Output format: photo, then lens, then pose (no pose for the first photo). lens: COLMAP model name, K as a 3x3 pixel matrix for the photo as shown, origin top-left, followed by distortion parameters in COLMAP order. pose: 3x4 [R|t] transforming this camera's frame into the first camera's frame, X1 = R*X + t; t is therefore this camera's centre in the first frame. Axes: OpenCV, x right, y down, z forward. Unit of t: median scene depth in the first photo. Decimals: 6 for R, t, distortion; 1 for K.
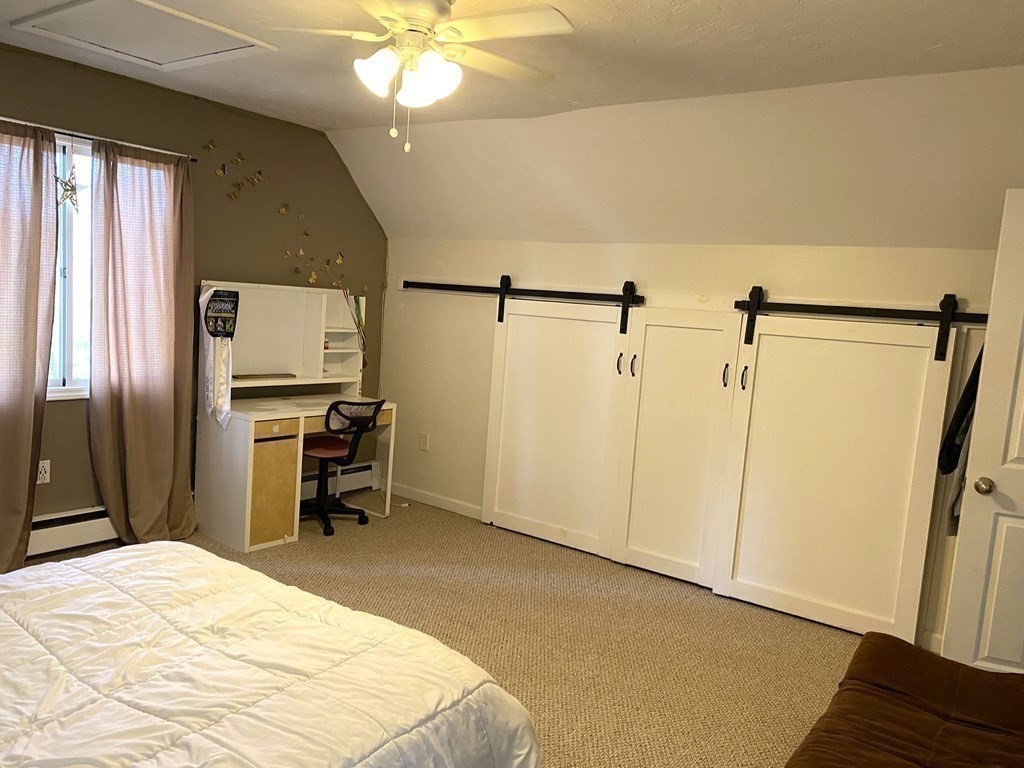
lens RADIAL K [[775.6, 0, 508.9], [0, 775.6, 383.1], [0, 0, 1]] dist [0.041559, -0.043838]
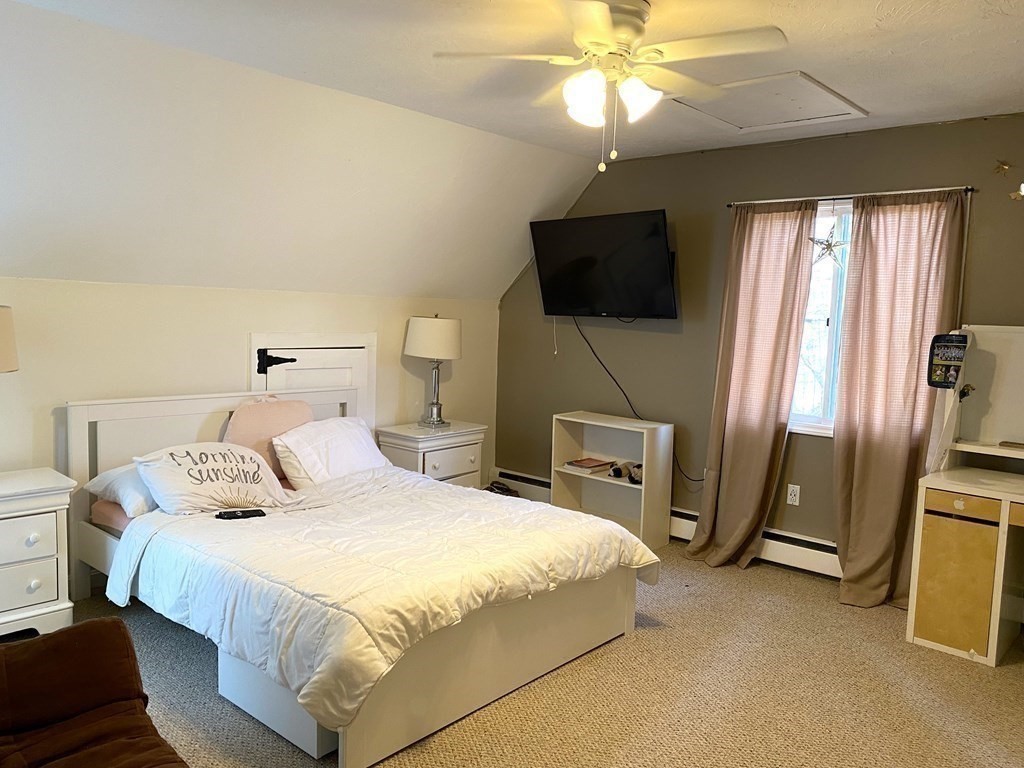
lens RADIAL K [[775.6, 0, 508.0], [0, 775.6, 387.3], [0, 0, 1]] dist [0.041559, -0.043838]
pose [[-0.082476, 0.022671, -0.996335, 0.567602], [-0.149500, 0.988147, 0.034860, -0.019707], [0.985316, 0.151827, -0.078109, 0.636682]]
